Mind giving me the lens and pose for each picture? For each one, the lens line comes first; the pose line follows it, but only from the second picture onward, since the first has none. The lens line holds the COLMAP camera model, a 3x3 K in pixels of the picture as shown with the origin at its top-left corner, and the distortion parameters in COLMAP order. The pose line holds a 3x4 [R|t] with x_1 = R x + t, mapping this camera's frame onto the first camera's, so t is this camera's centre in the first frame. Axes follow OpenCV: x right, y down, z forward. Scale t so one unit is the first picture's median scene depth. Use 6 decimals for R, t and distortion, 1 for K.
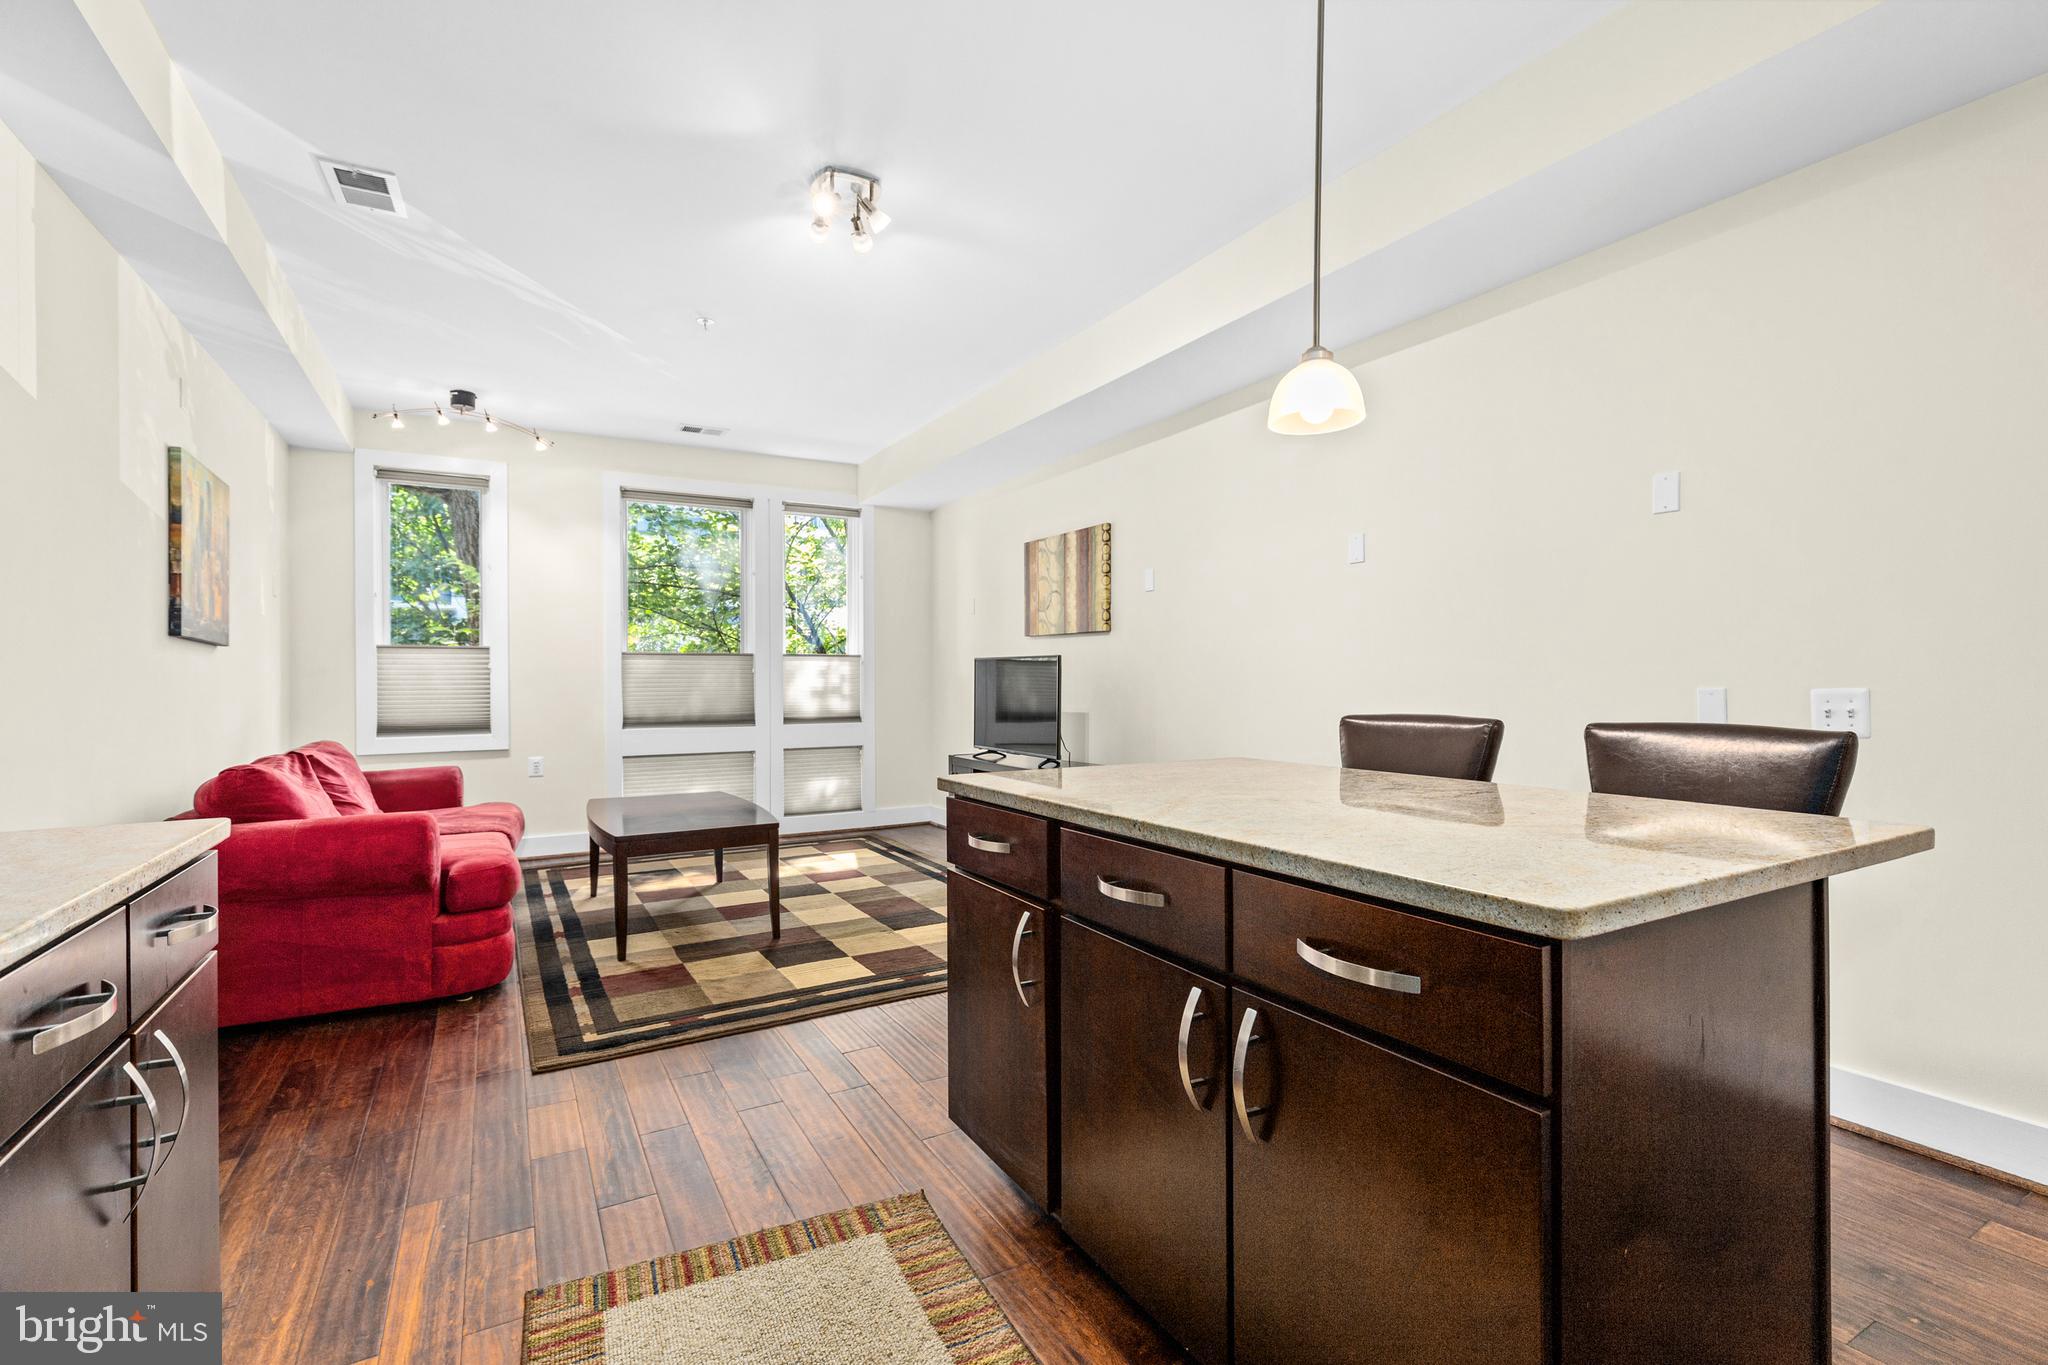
lens RADIAL K [[918.3, 0, 1020.5], [0, 918.3, 679.6], [0, 0, 1]] dist [0.007107, -0.002078]
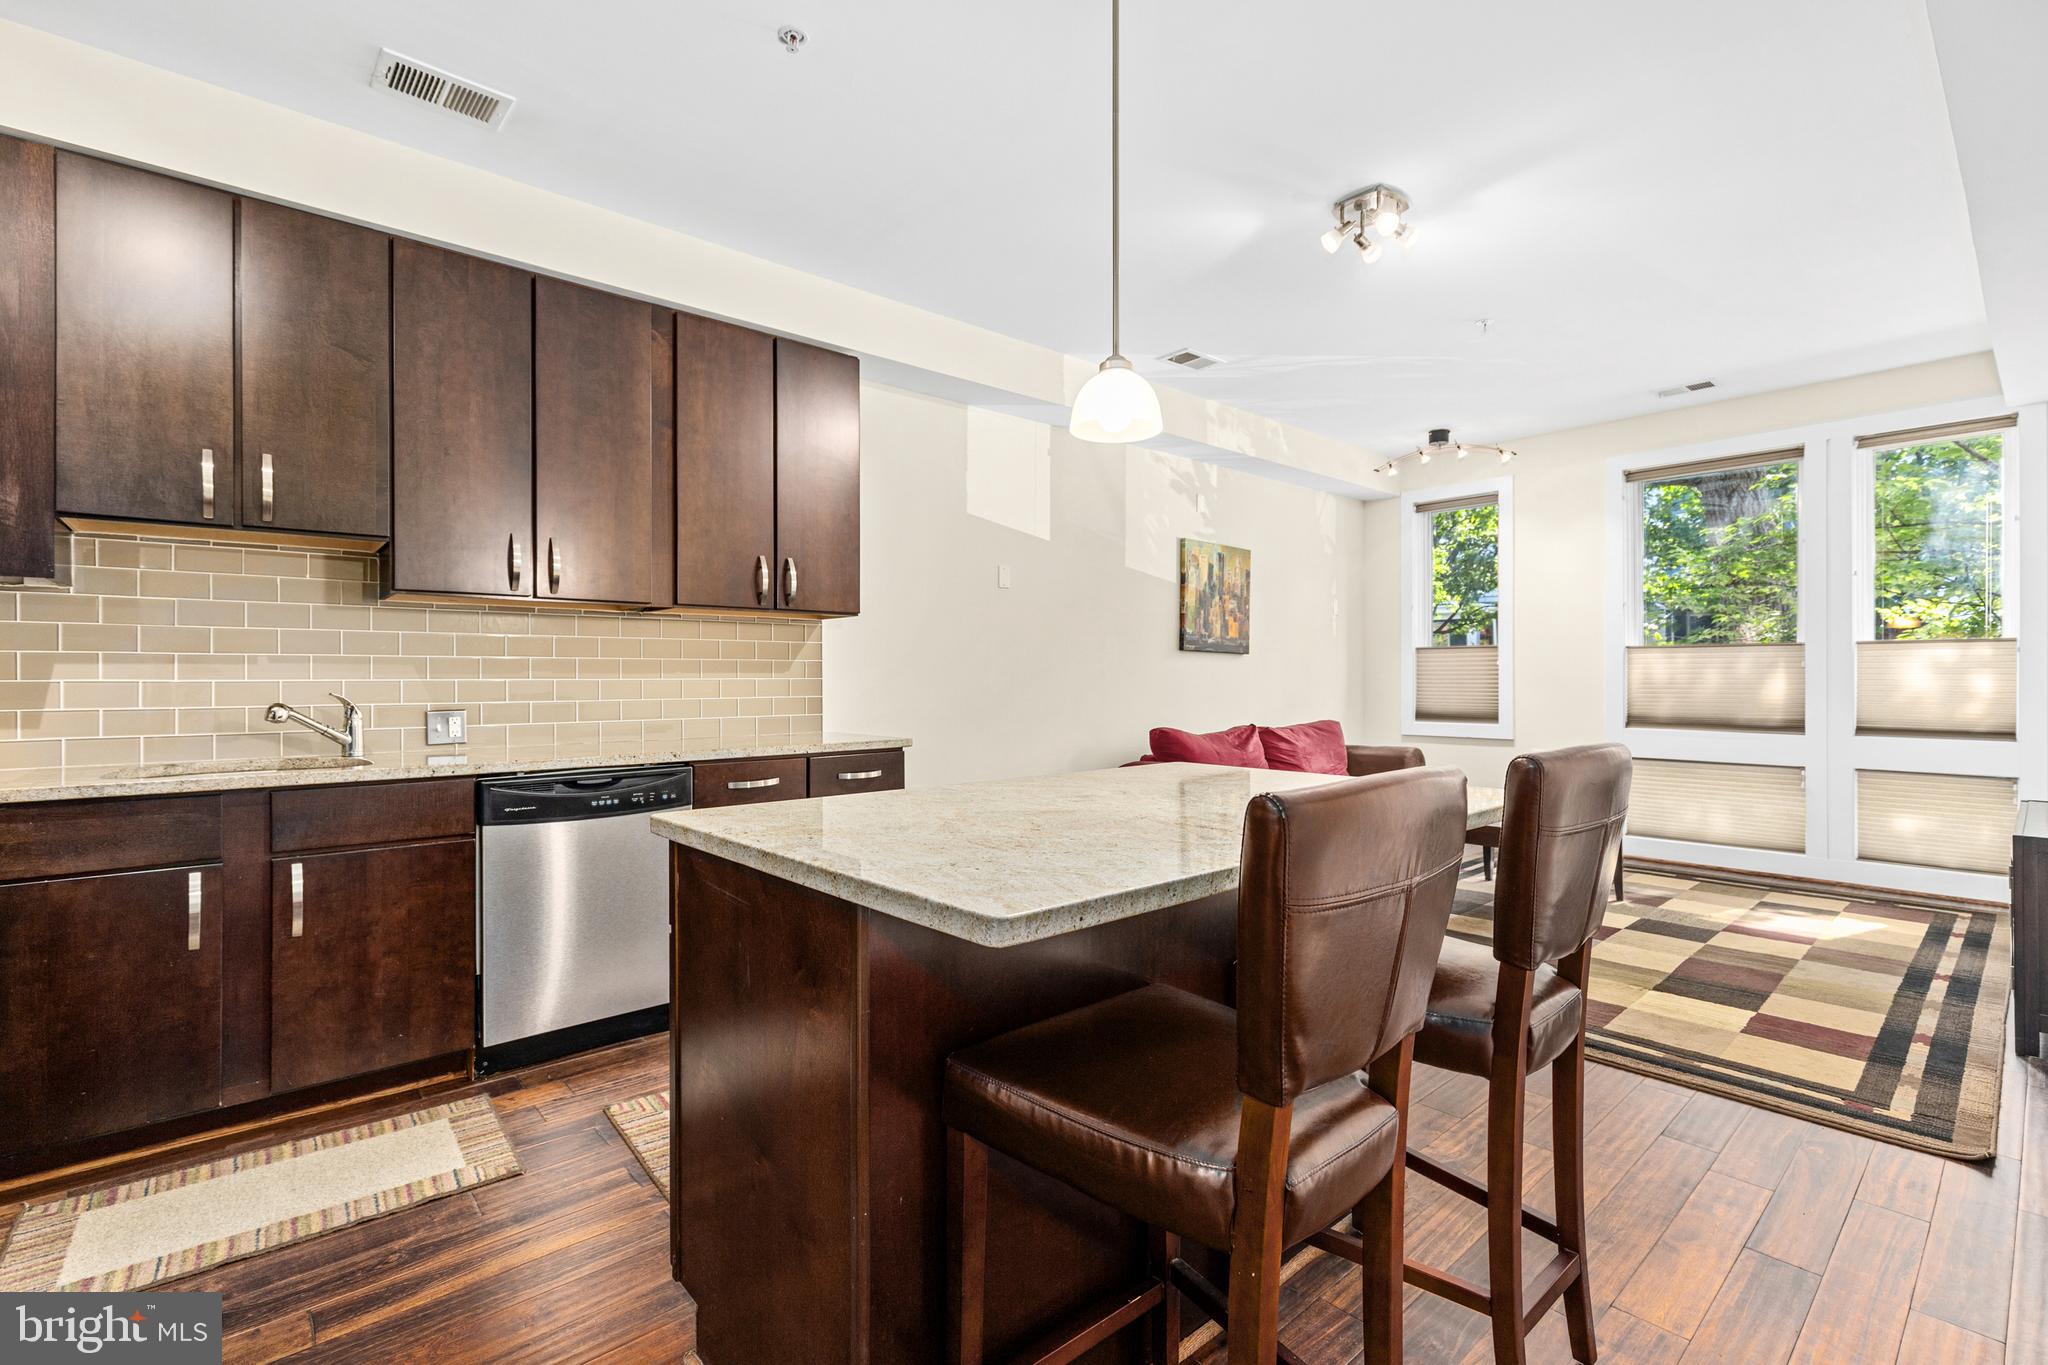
lens RADIAL K [[918.3, 0, 1016.0], [0, 918.3, 672.9], [0, 0, 1]] dist [0.007107, -0.002078]
pose [[0.202515, 0.001341, -0.979278, 0.438517], [0.001302, 0.999998, 0.001639, -0.005633], [0.979278, -0.001607, 0.202513, 0.234969]]
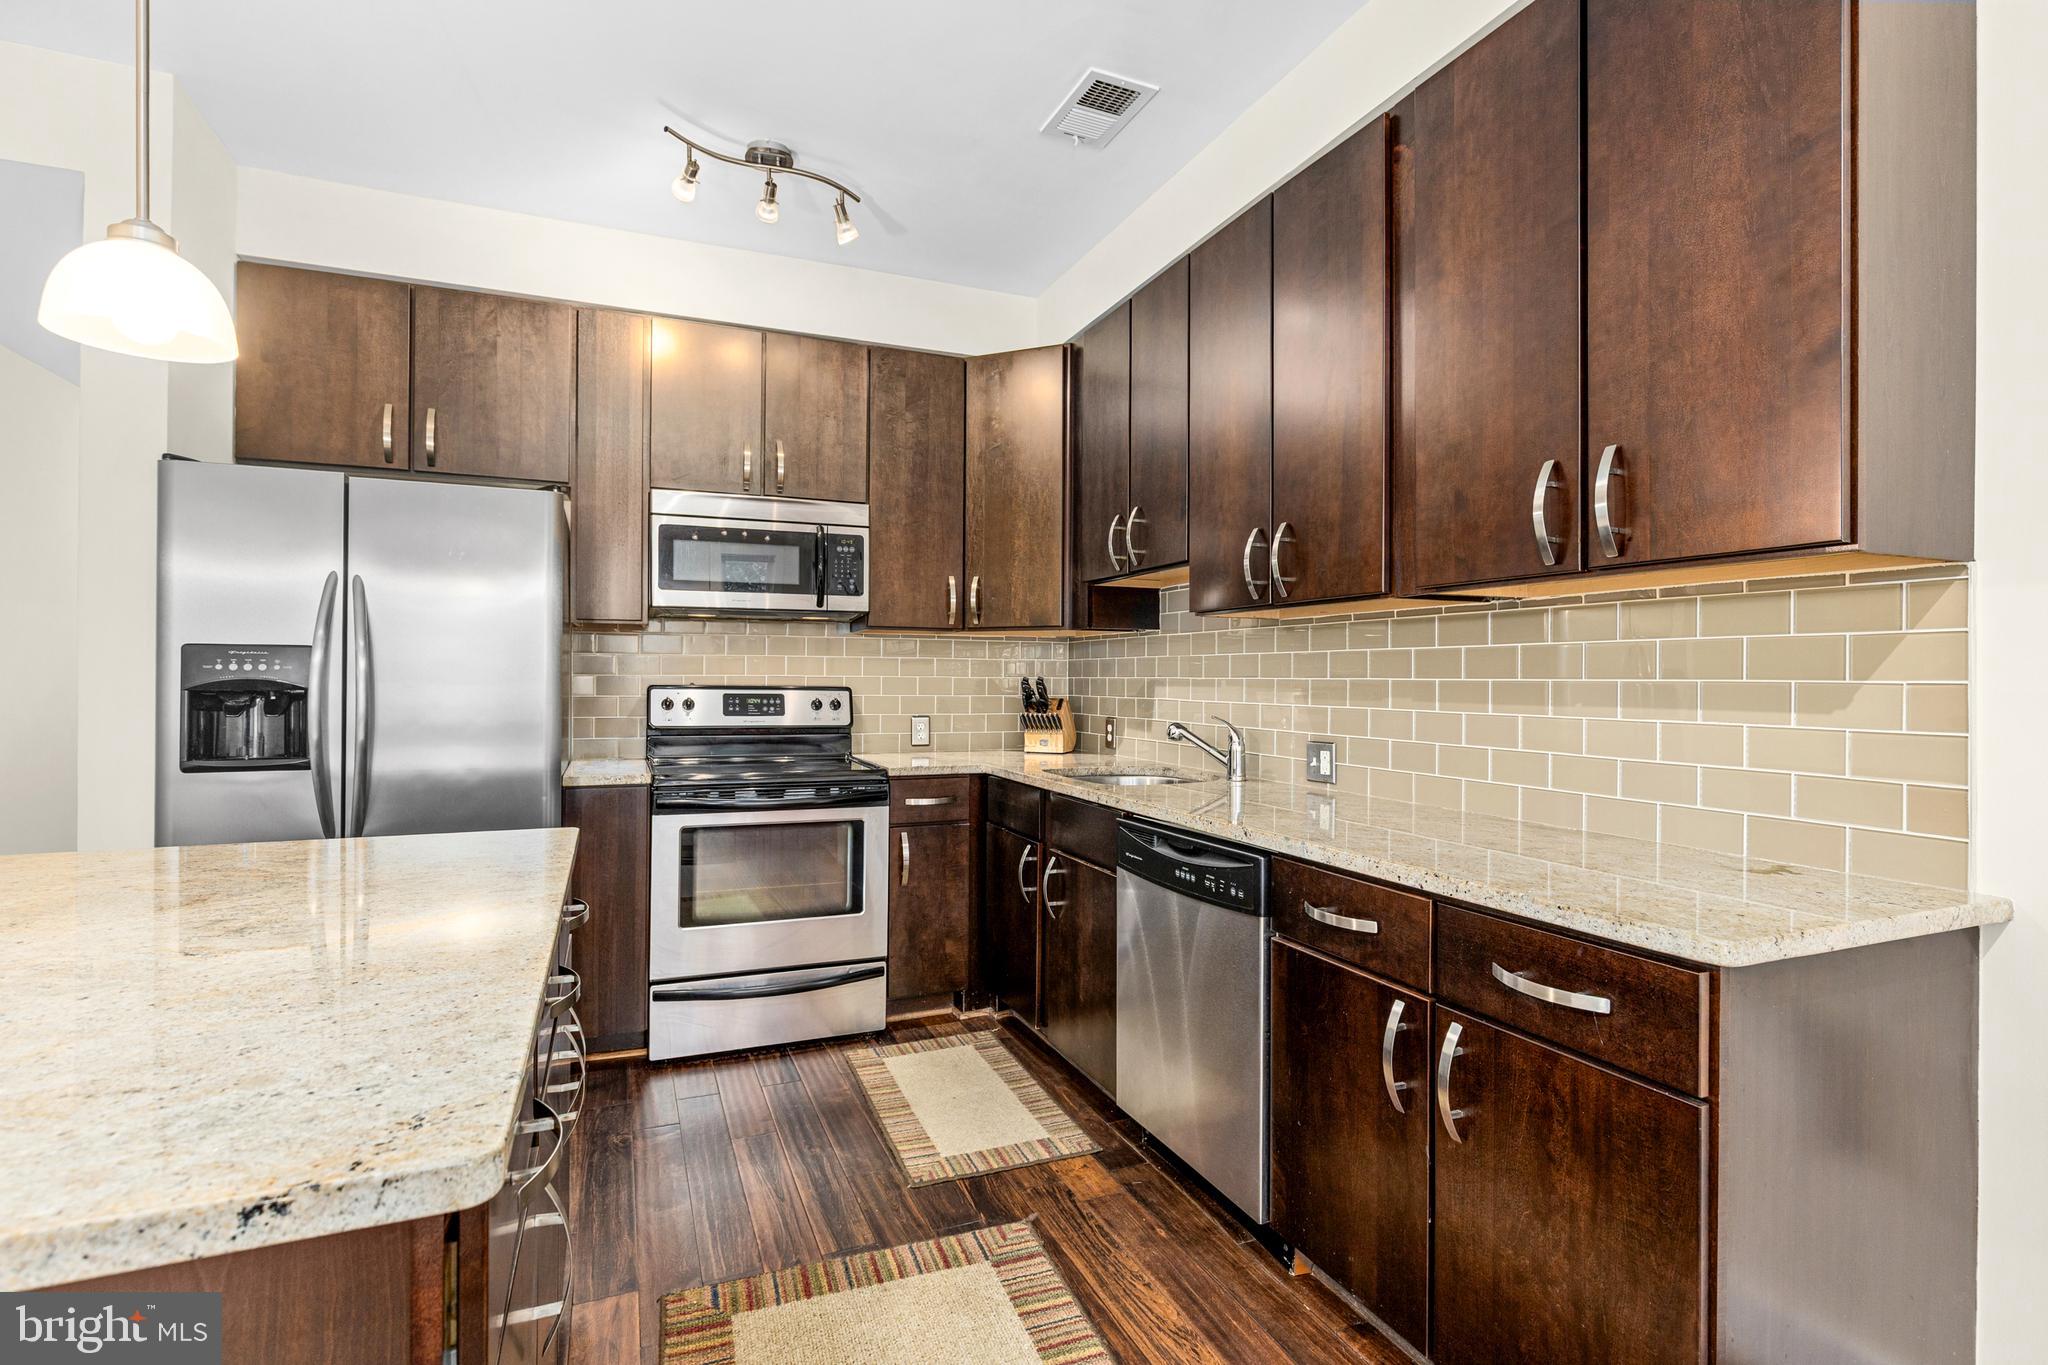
lens RADIAL K [[953.2, 0, 1013.9], [0, 953.2, 678.8], [0, 0, 1]] dist [-0.005158, 0.000767]
pose [[-0.992675, 0.001304, 0.120812, -0.119660], [0.001420, 0.999999, 0.000873, -0.016476], [-0.120810, 0.001038, -0.992675, 0.536858]]
